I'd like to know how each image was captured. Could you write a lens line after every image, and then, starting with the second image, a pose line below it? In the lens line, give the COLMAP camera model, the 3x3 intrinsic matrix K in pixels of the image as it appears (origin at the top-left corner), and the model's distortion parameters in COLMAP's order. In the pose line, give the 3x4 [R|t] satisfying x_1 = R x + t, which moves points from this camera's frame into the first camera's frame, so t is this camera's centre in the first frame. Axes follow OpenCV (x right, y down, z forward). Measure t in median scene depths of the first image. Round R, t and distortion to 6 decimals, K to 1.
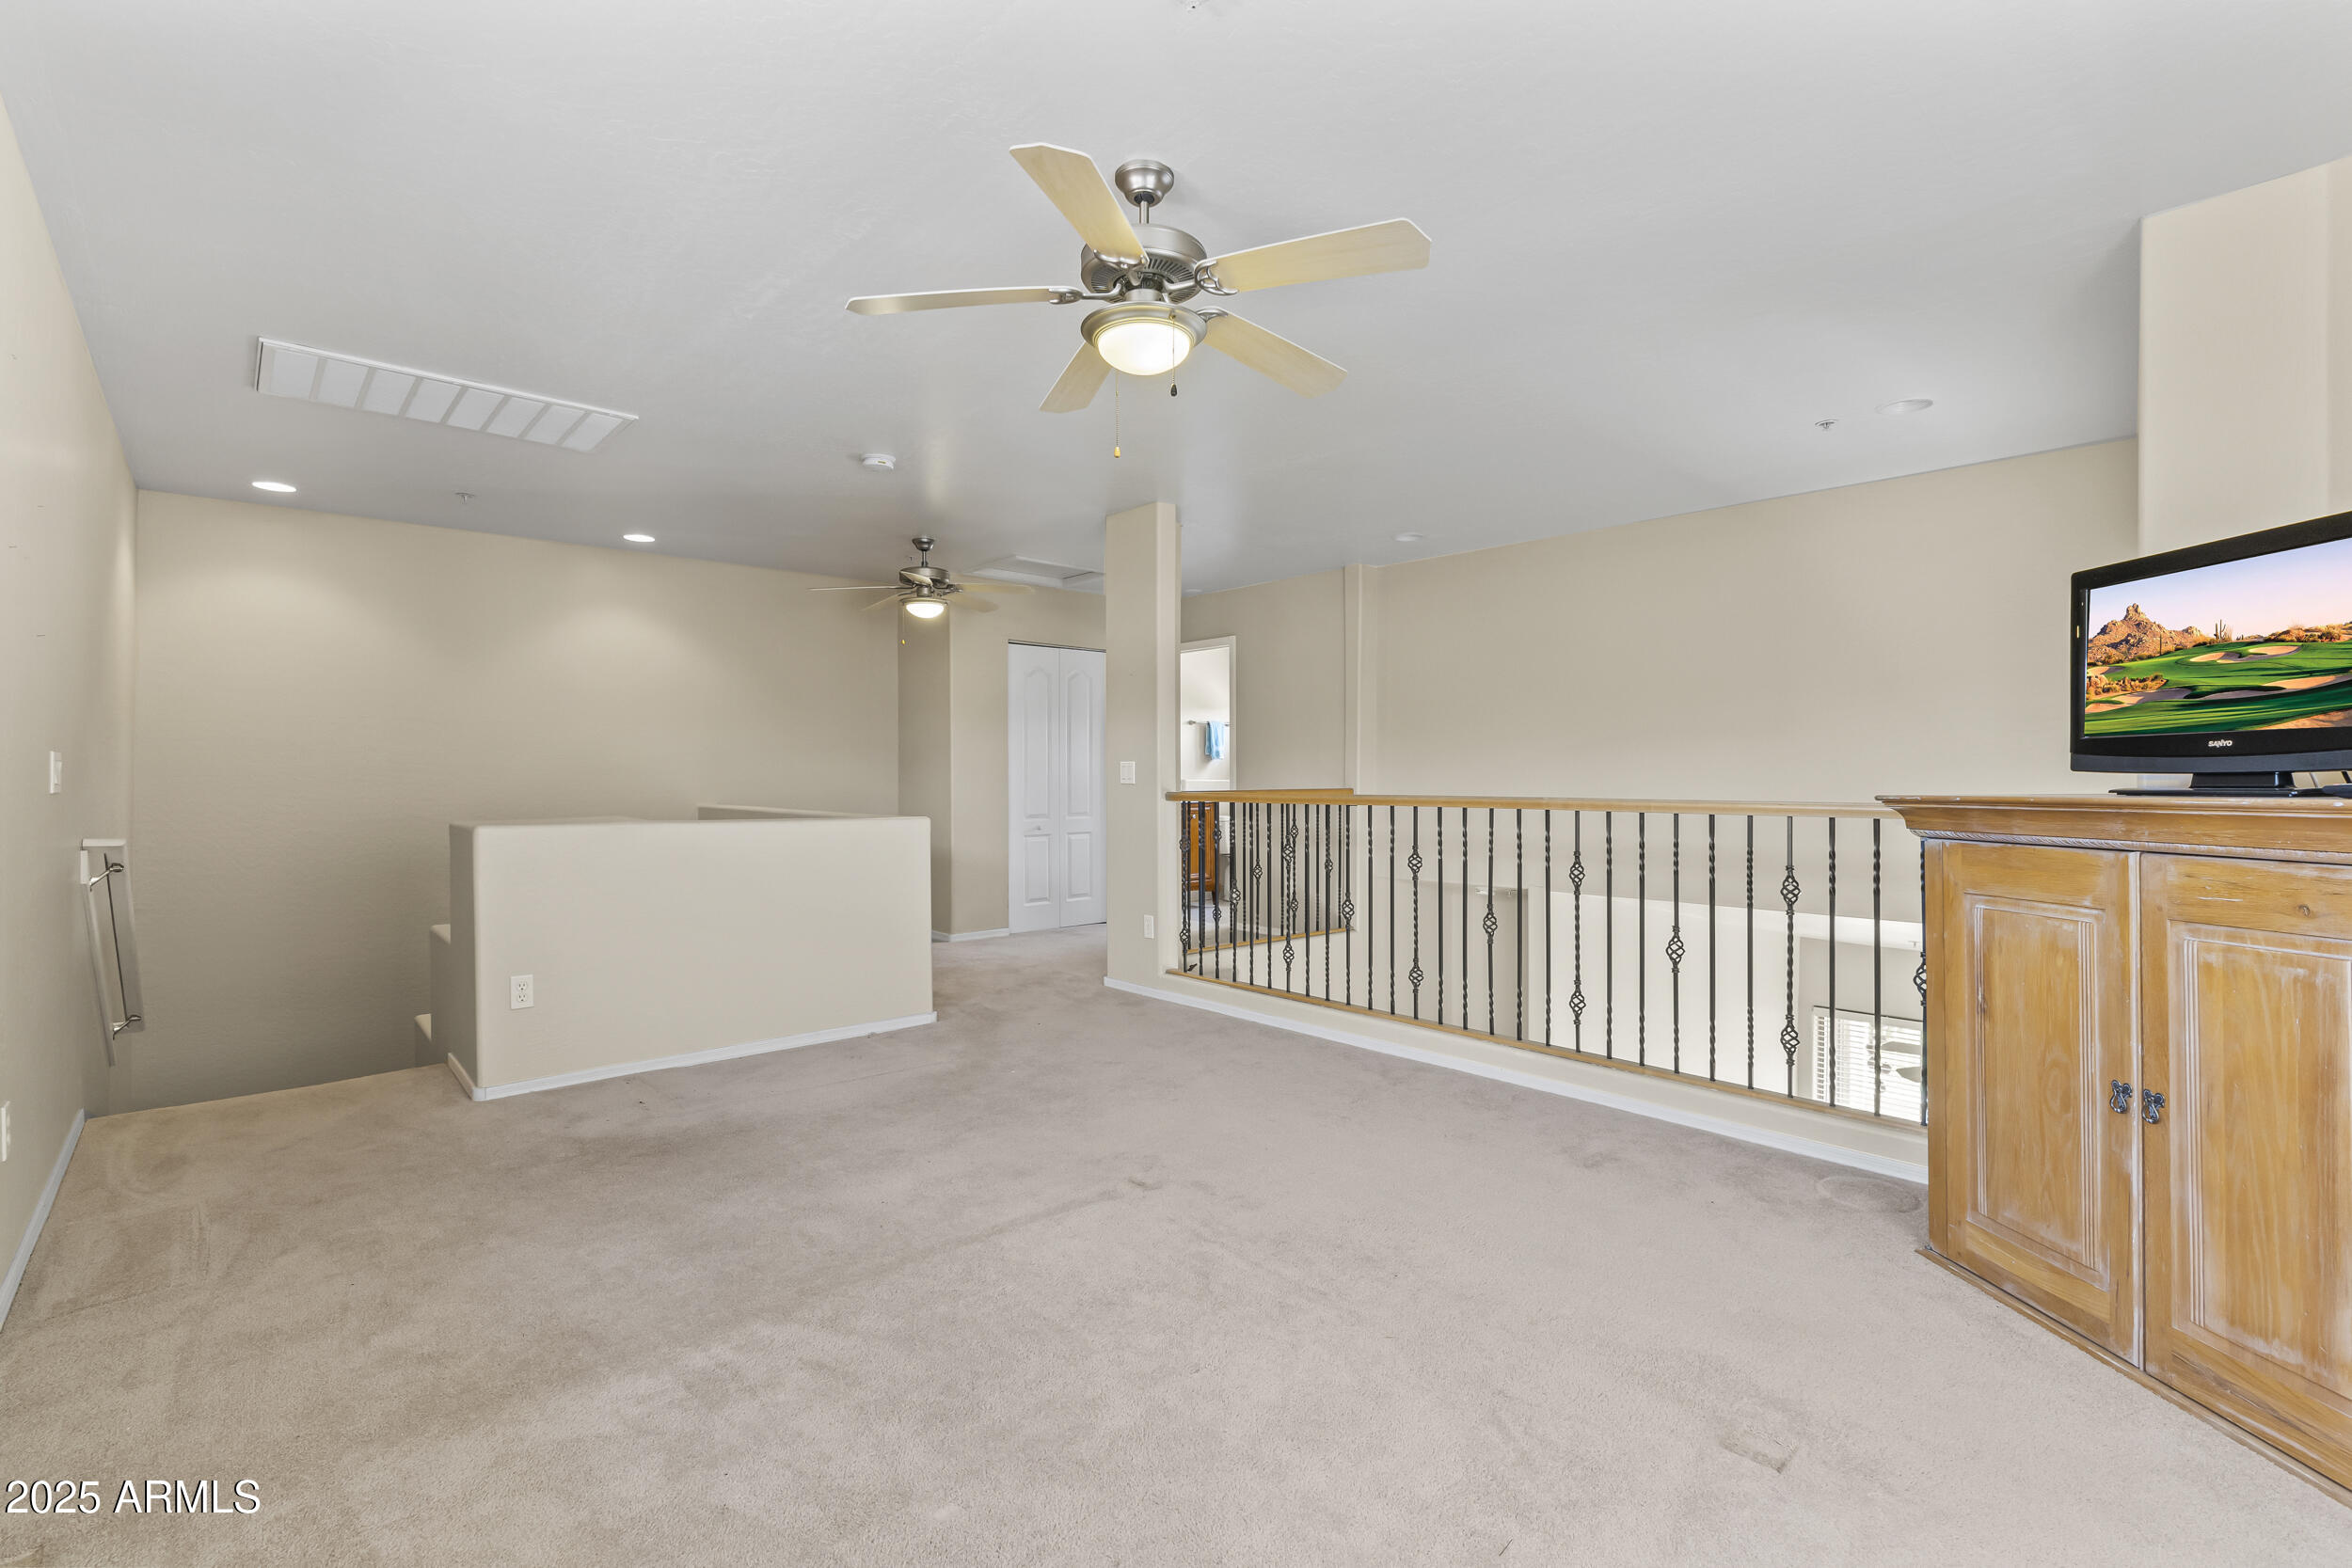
lens RADIAL K [[1061.0, 0, 1176.7], [0, 1061.0, 766.1], [0, 0, 1]] dist [-0.003135, -0.001064]
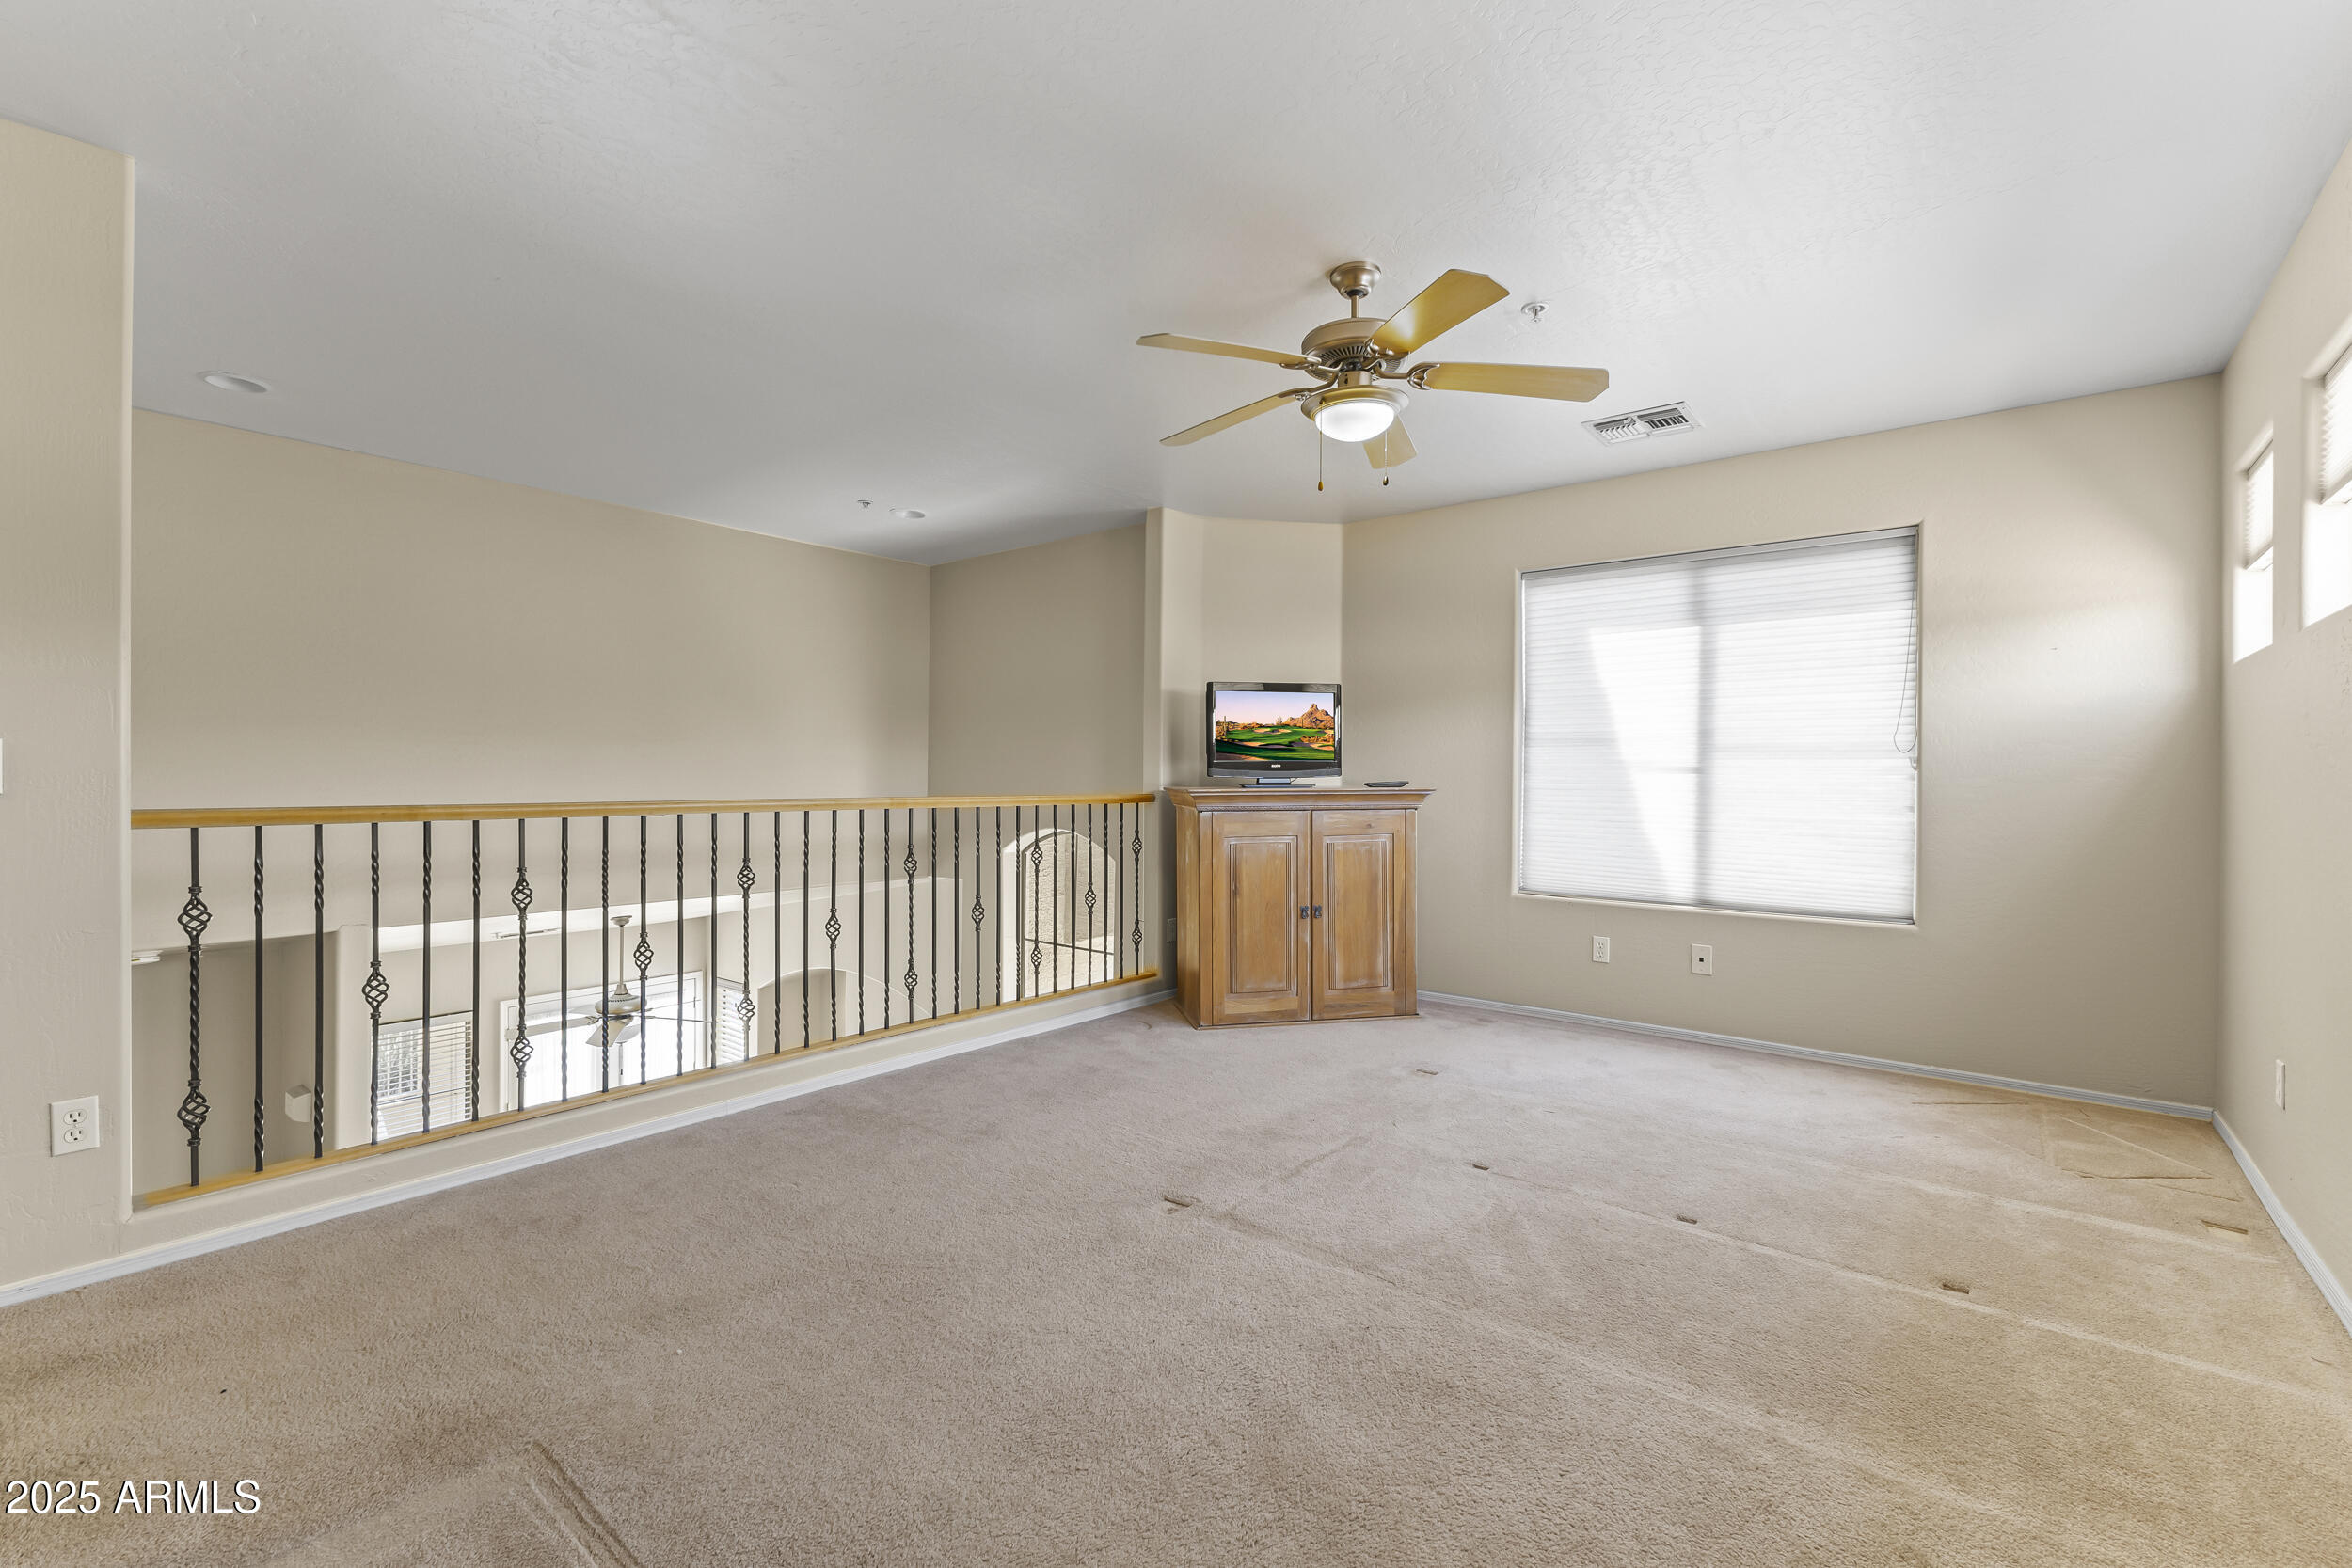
lens RADIAL K [[1037.1, 0, 1177.7], [0, 1037.1, 776.6], [0, 0, 1]] dist [0.013948, -0.000459]
pose [[-0.153760, -0.000241, 0.988108, -0.692578], [-0.011579, 0.999932, -0.001557, 0.006009], [-0.988040, -0.011681, -0.153752, 0.815196]]
